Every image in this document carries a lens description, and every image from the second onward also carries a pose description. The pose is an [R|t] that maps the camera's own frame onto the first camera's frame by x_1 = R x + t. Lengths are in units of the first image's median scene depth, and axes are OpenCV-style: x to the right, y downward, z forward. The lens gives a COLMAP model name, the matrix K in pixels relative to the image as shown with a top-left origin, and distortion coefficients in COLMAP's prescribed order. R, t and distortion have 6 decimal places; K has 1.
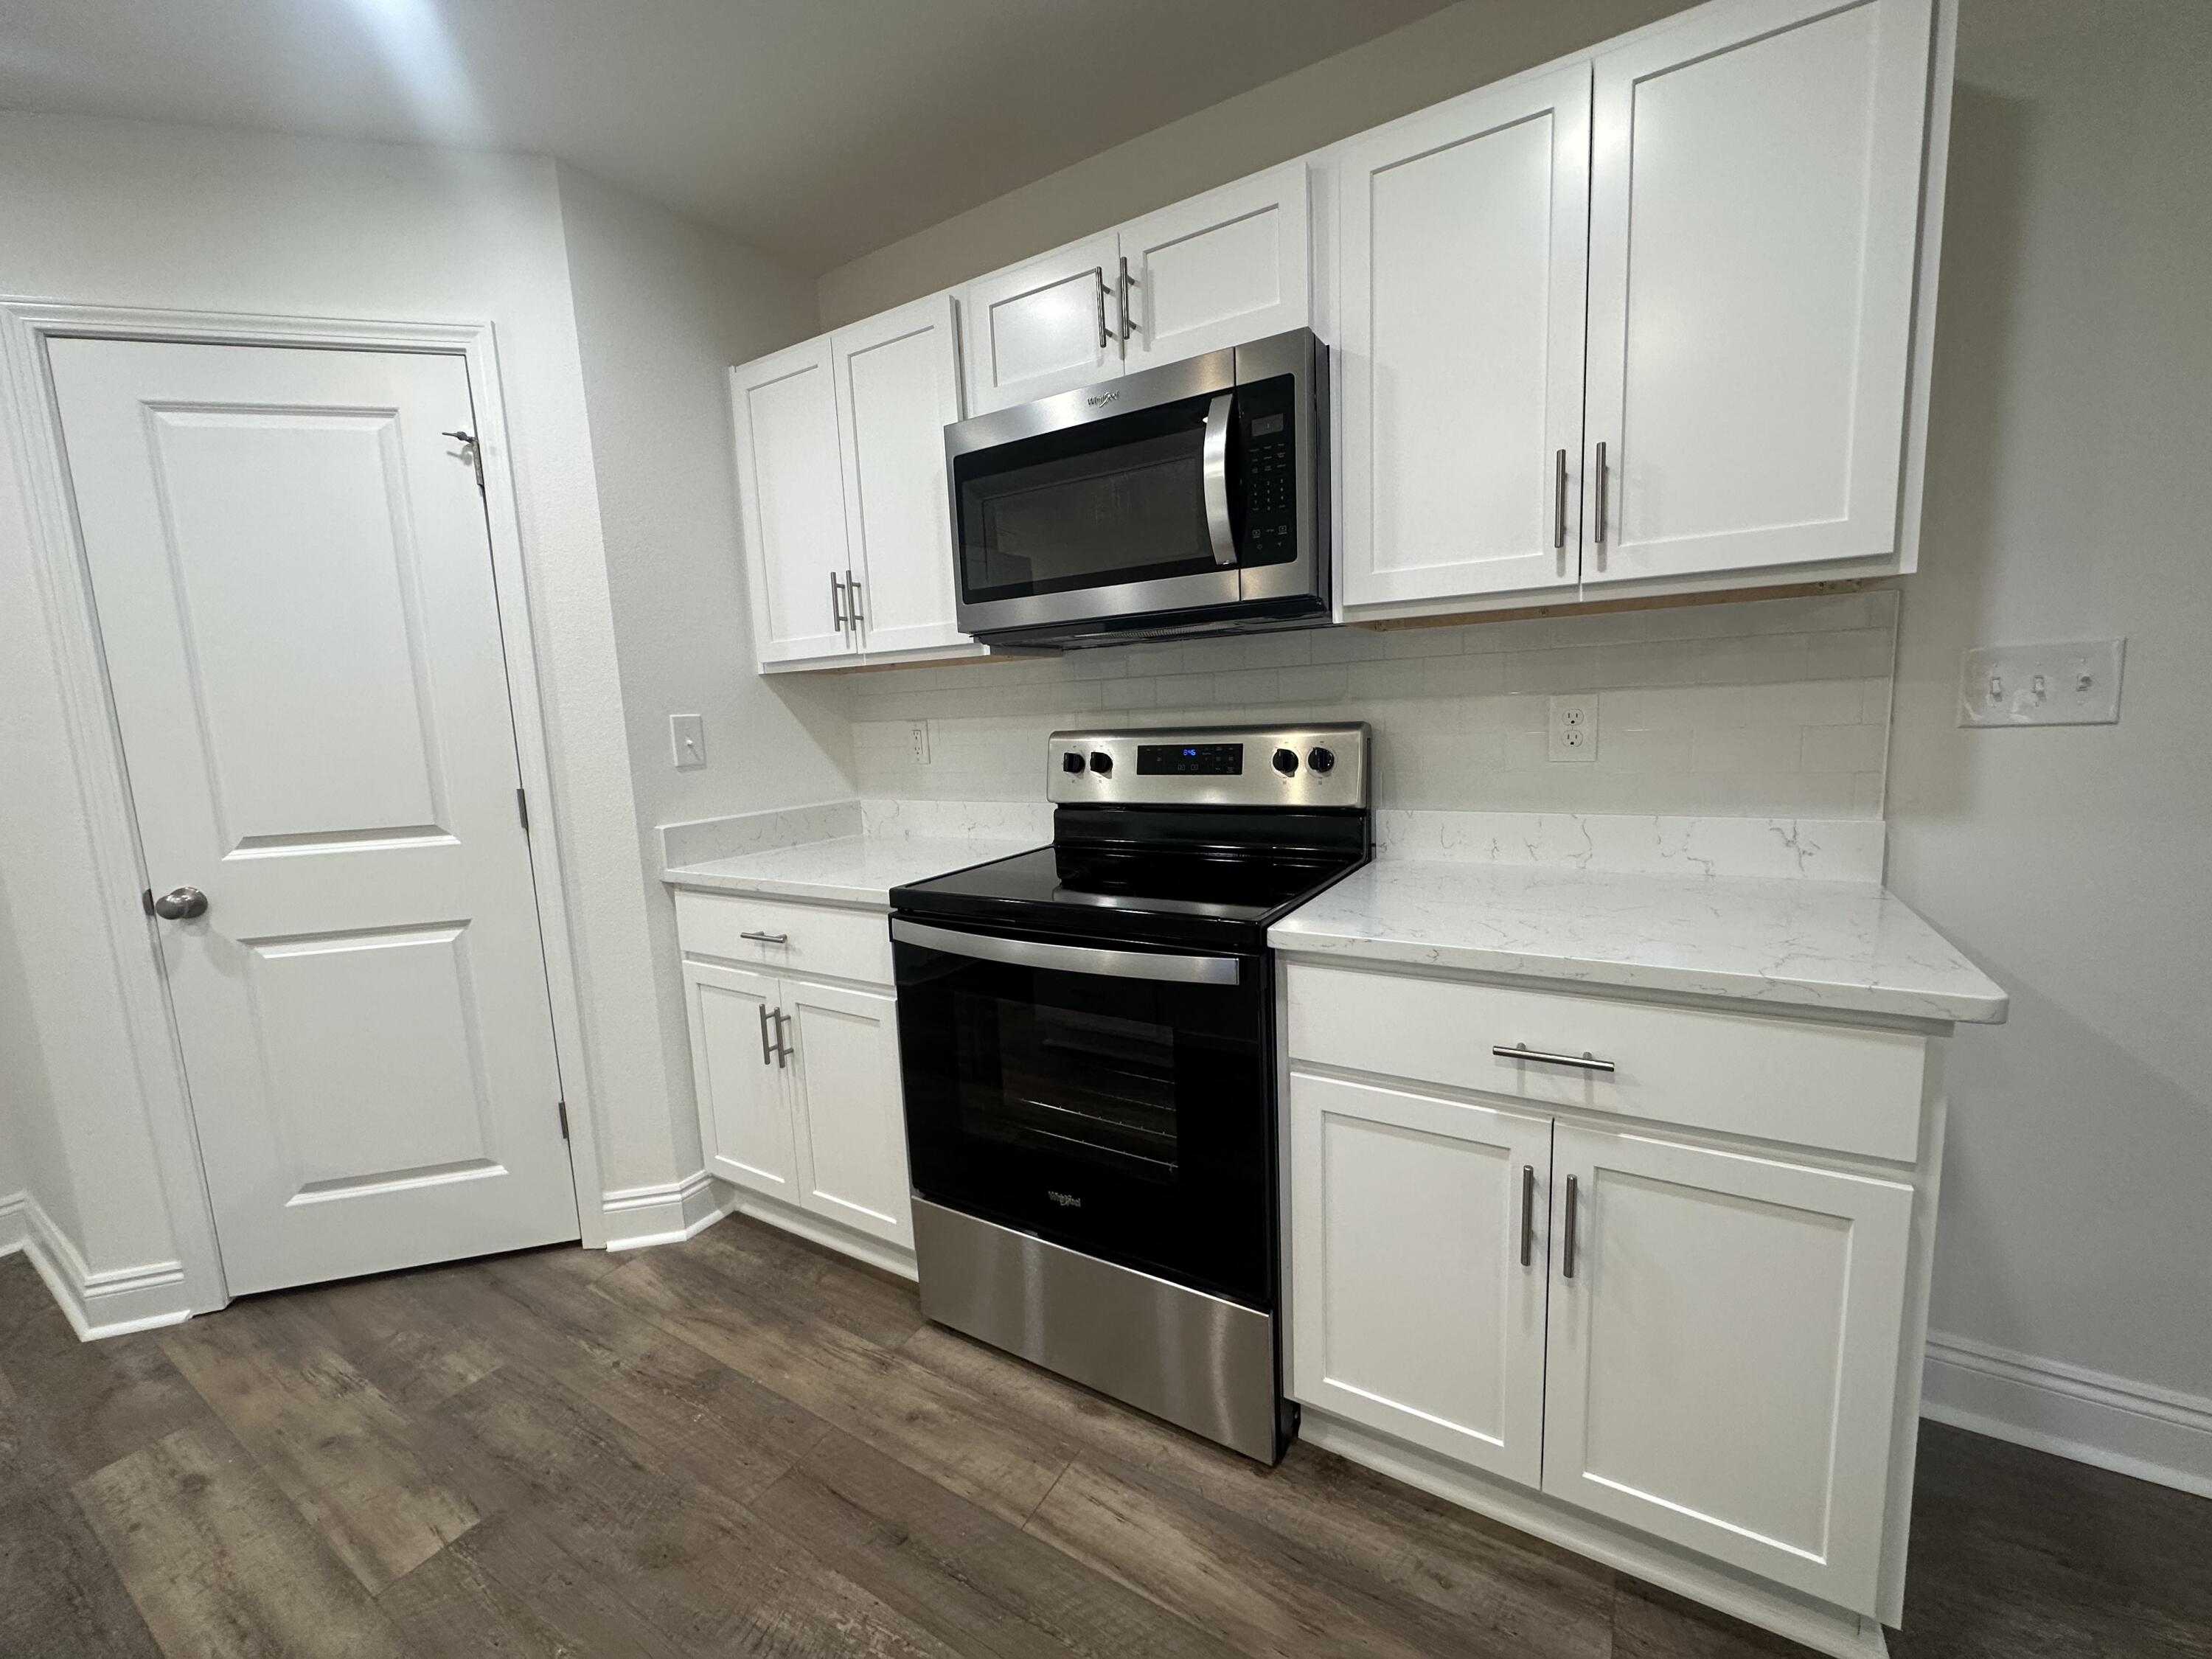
lens RADIAL K [[887.7, 0, 1090.2], [0, 887.7, 825.1], [0, 0, 1]] dist [-0.001729, -0.000378]
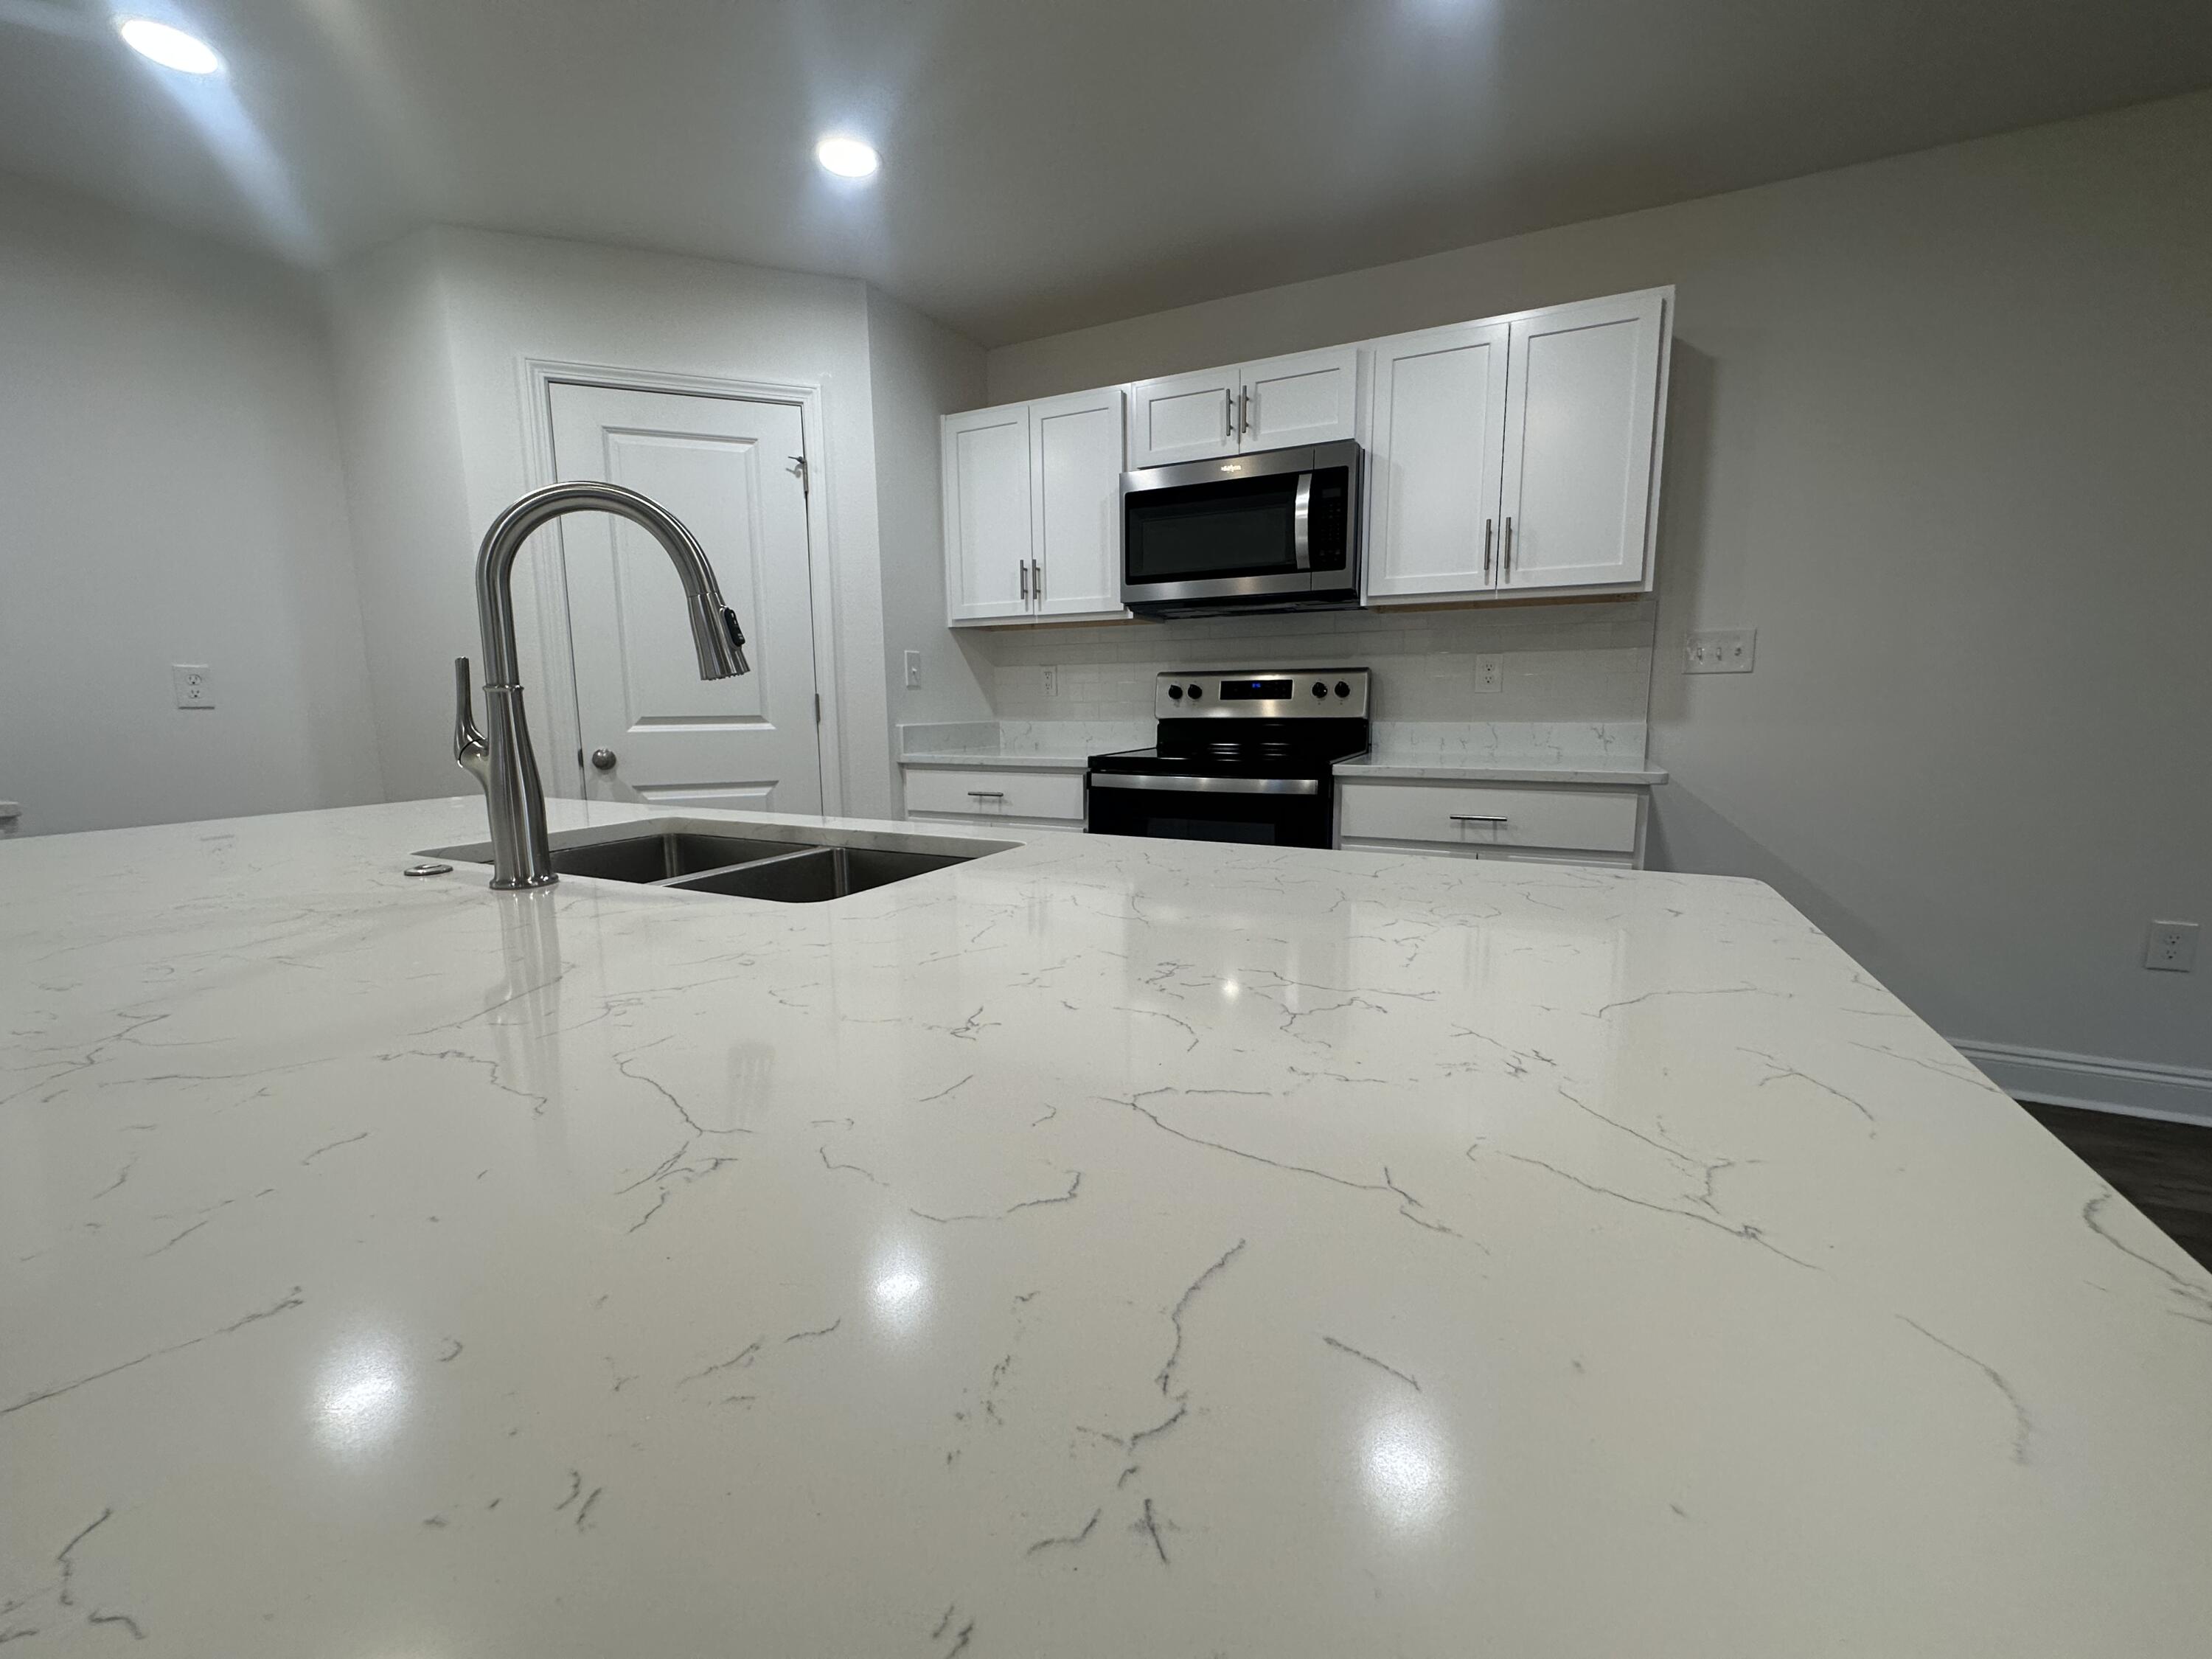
lens RADIAL K [[887.7, 0, 1091.5], [0, 887.7, 824.1], [0, 0, 1]] dist [-0.001729, -0.000378]
pose [[0.995526, 0.023888, 0.091418, -0.343799], [-0.024499, 0.999684, 0.005569, 0.175576], [-0.091256, -0.007784, 0.995797, -0.594405]]
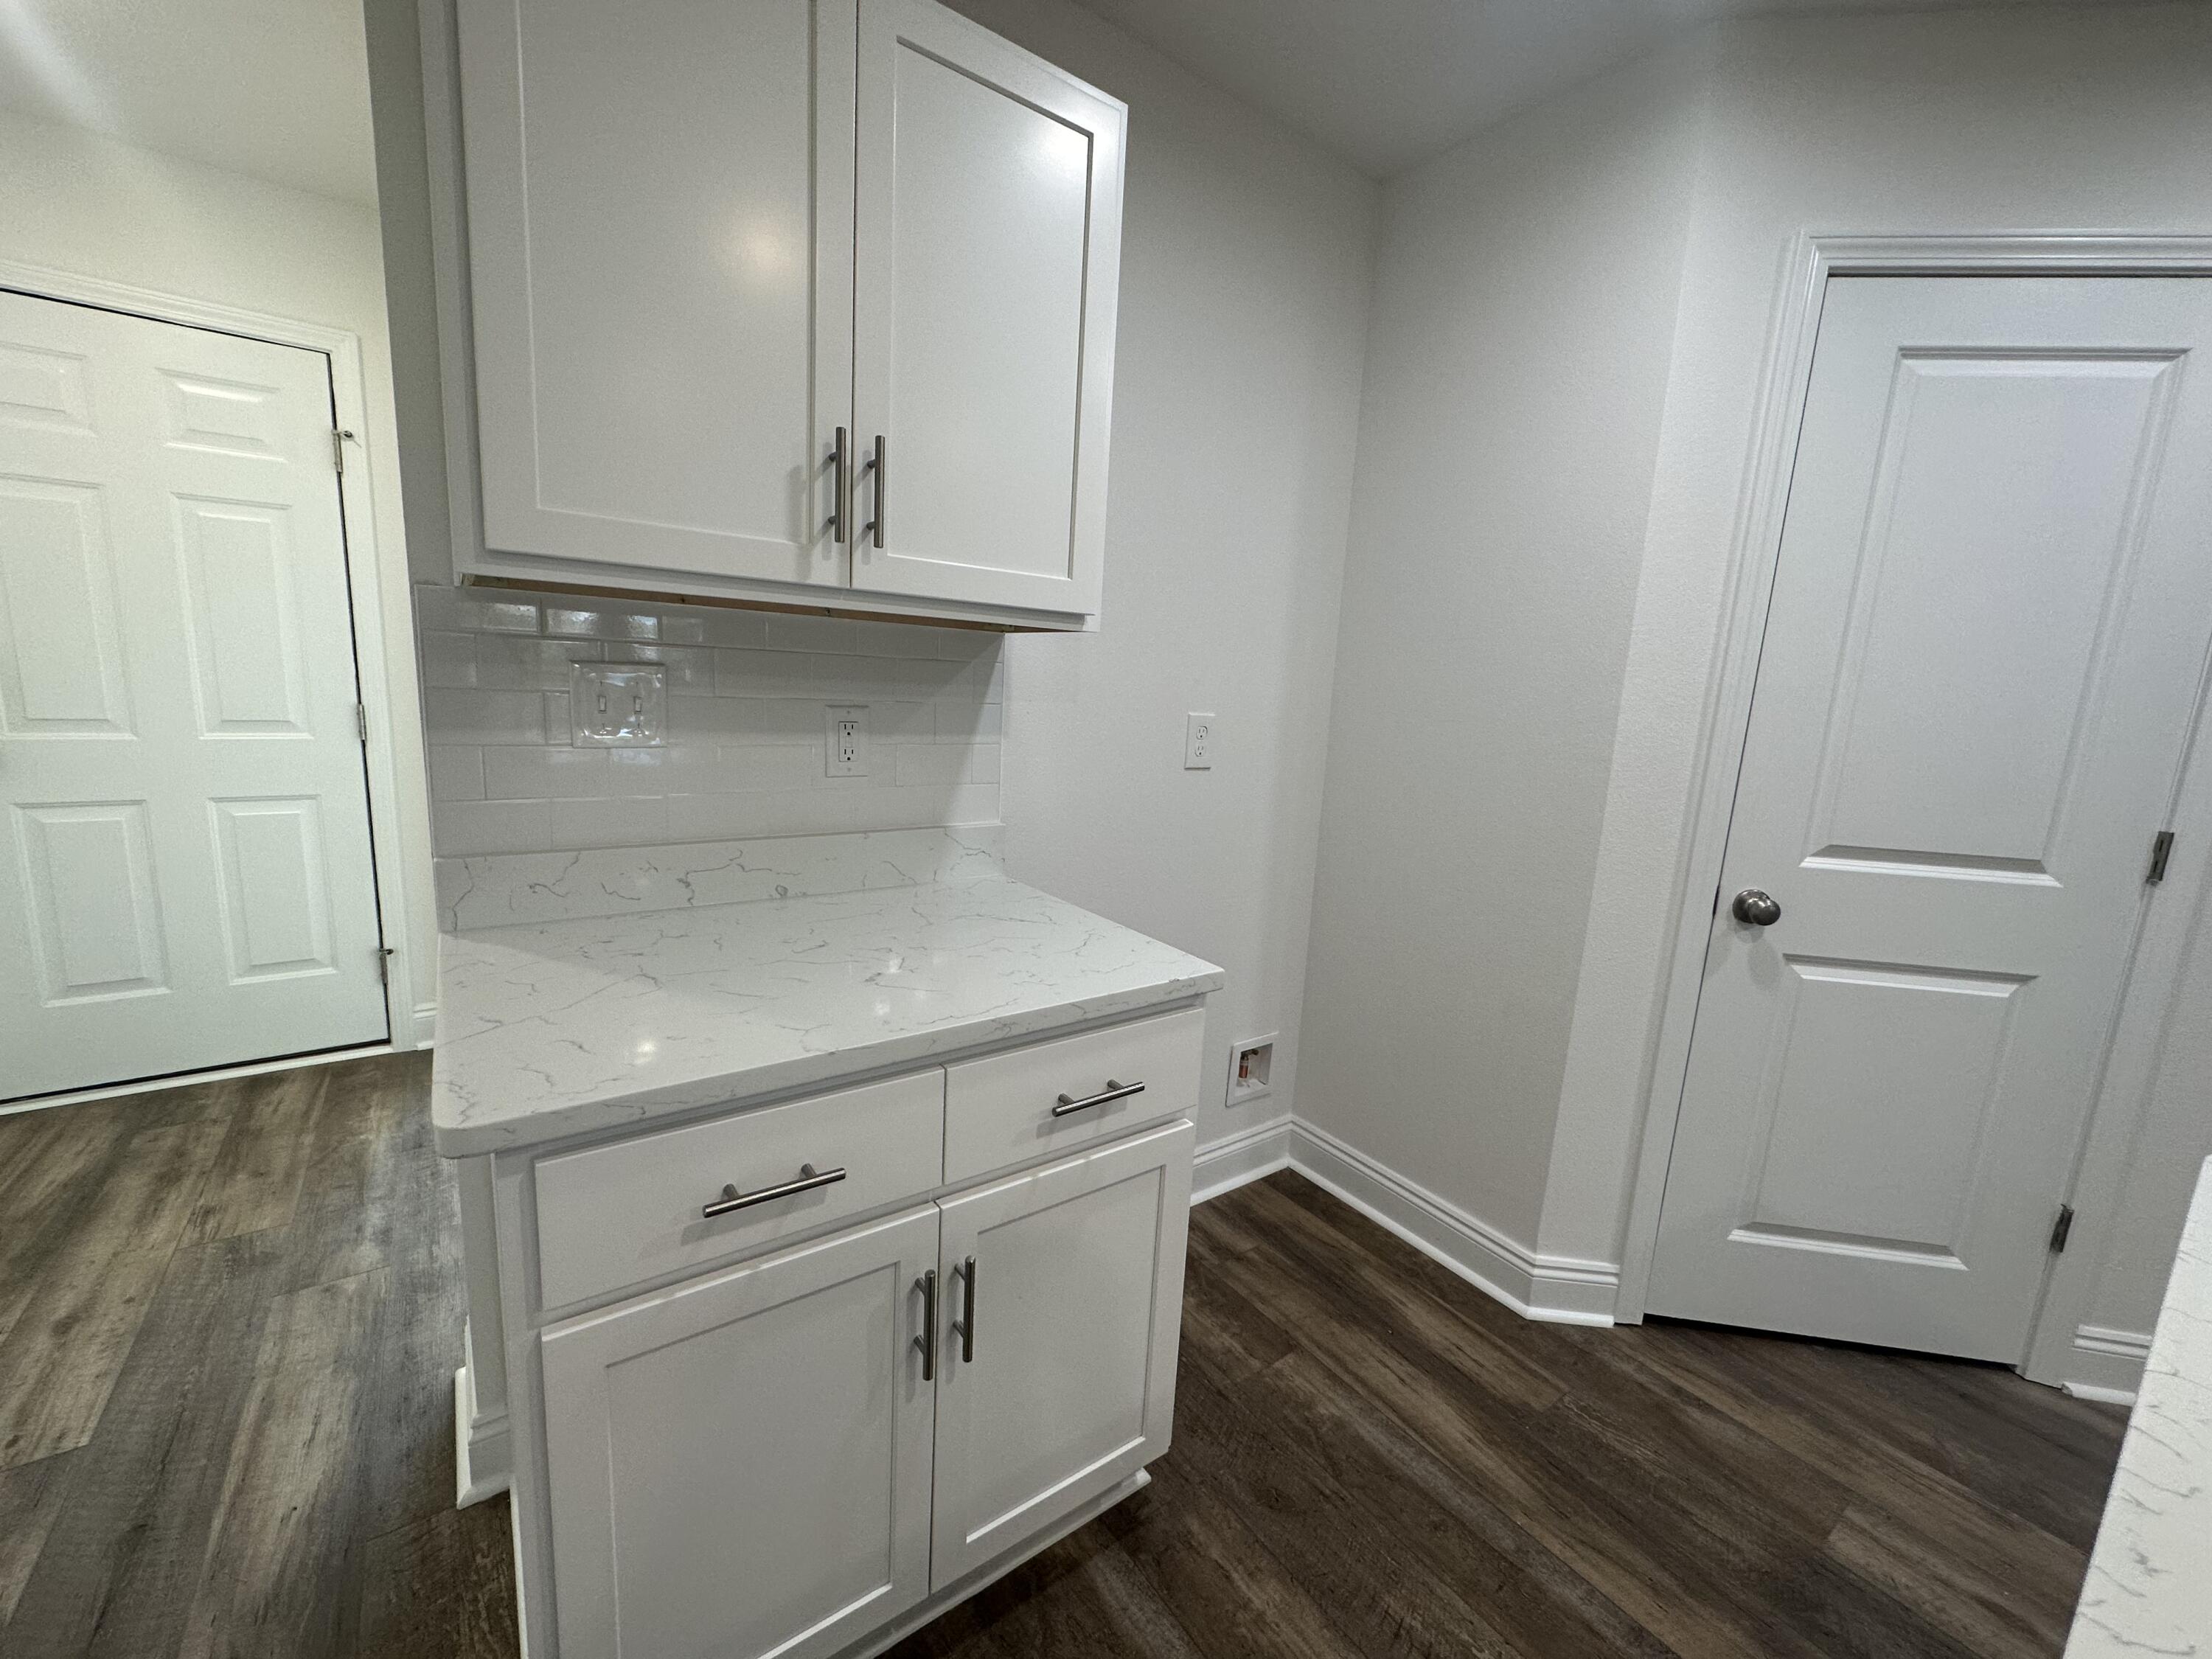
lens RADIAL K [[887.7, 0, 1111.6], [0, 887.7, 829.3], [0, 0, 1]] dist [-0.001729, -0.000378]
pose [[0.921756, 0.159620, -0.353395, -1.366124], [-0.146848, 0.987160, 0.062853, 0.050328], [0.358890, -0.006040, 0.933360, -0.095890]]
